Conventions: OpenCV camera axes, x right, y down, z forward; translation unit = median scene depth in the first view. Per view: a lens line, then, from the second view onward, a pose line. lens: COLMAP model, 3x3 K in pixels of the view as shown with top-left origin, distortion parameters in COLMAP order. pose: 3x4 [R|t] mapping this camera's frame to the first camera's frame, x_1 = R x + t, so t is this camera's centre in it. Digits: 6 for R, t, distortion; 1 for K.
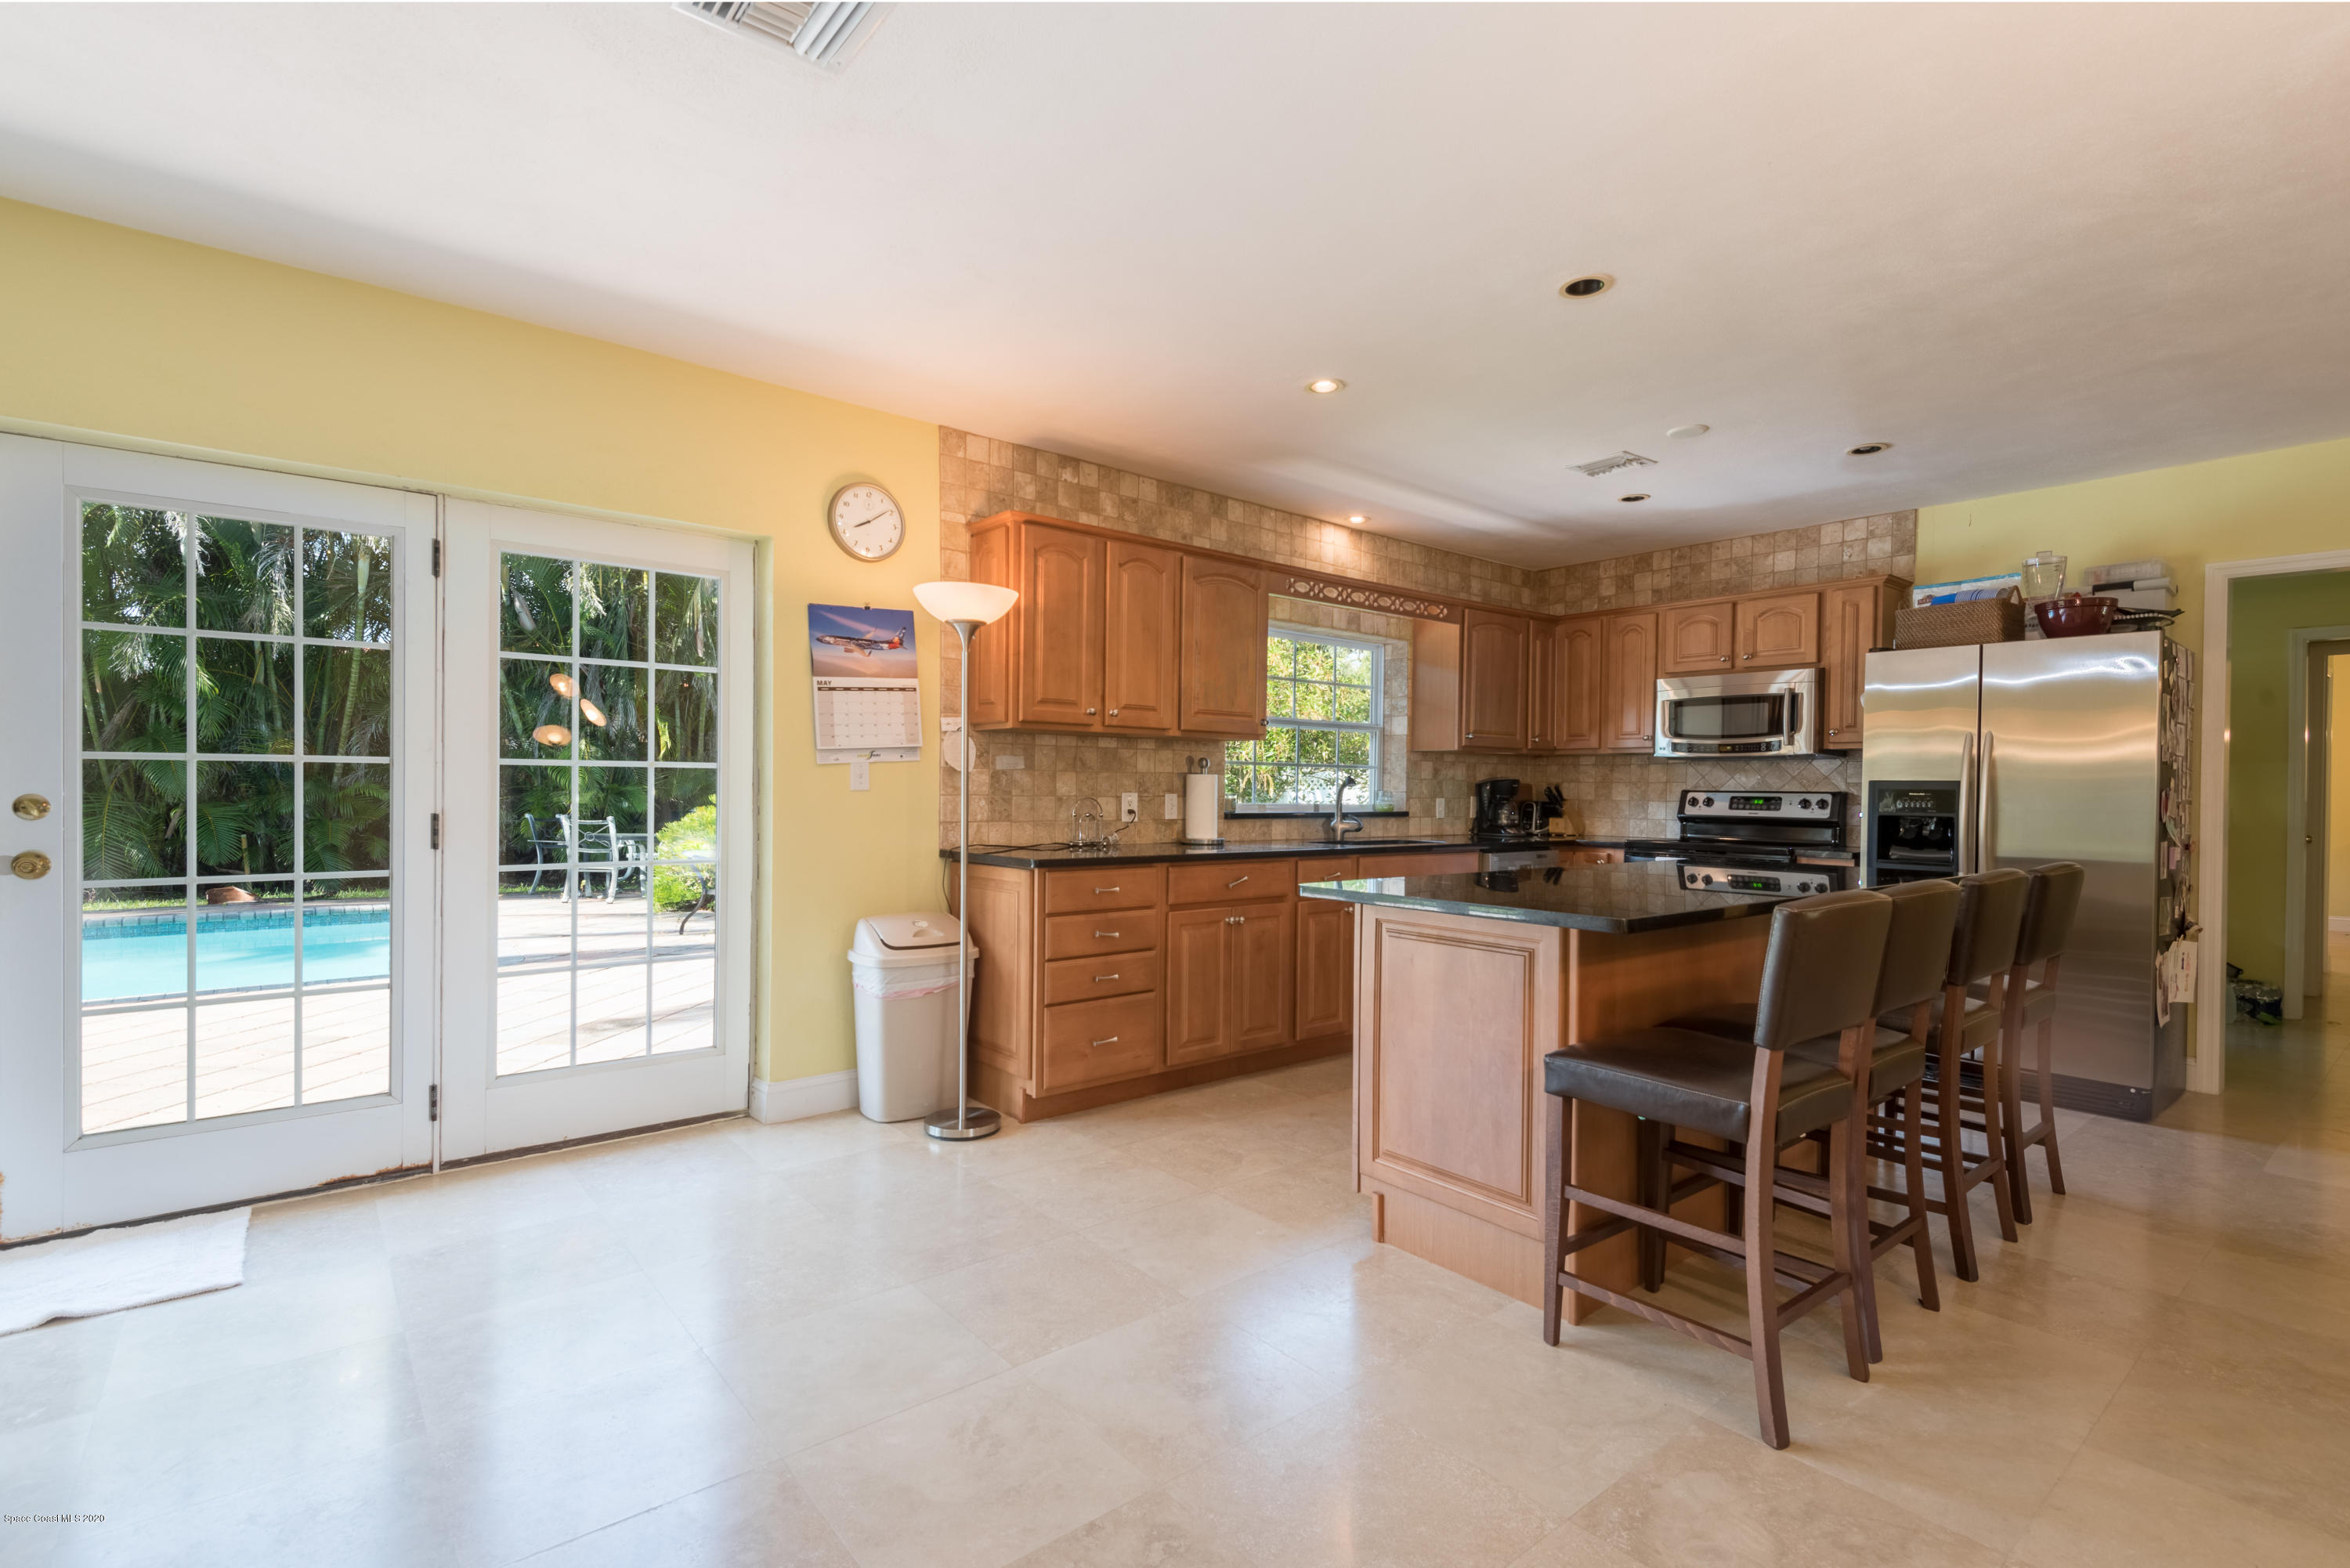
lens RADIAL K [[1028.0, 0, 1153.6], [0, 1028.0, 799.7], [0, 0, 1]] dist [0.000954, -0.000071]
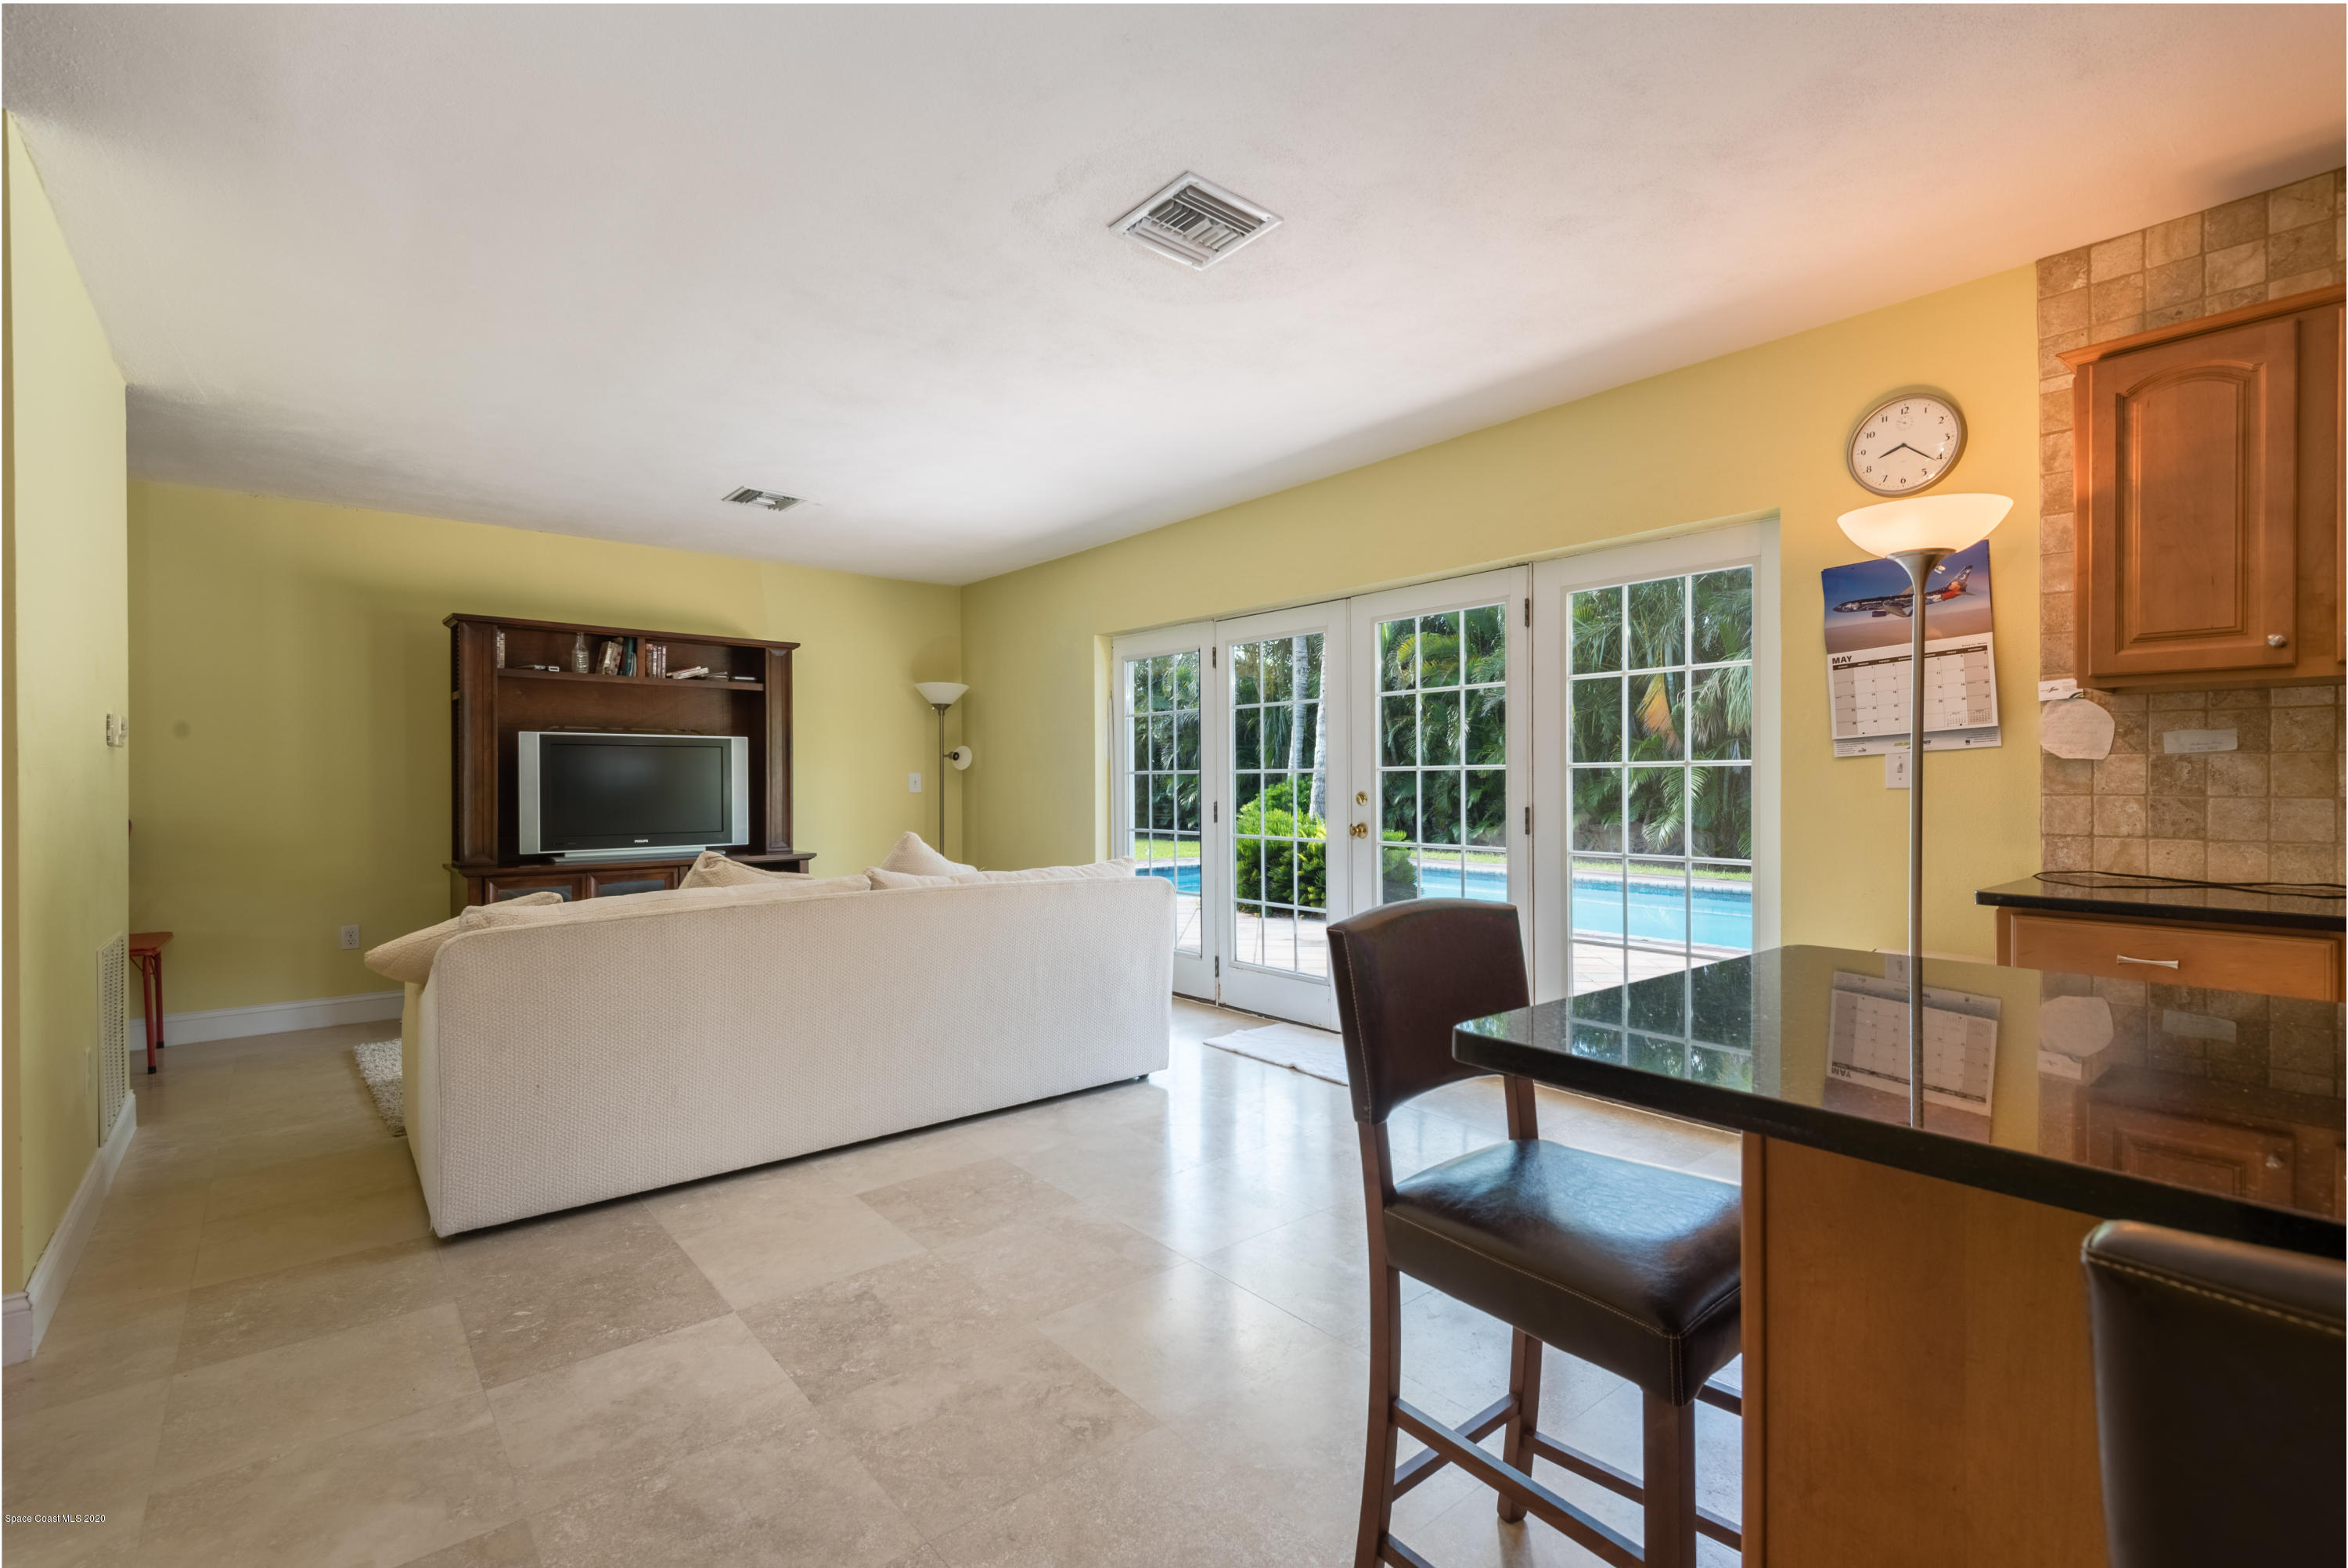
lens RADIAL K [[1050.7, 0, 1213.8], [0, 1050.7, 783.5], [0, 0, 1]] dist [0.000317, -0.010104]
pose [[0.033443, -0.006599, -0.999419, 0.471471], [-0.008735, 0.999938, -0.006895, -0.002421], [0.999402, 0.008960, 0.033383, 0.424347]]
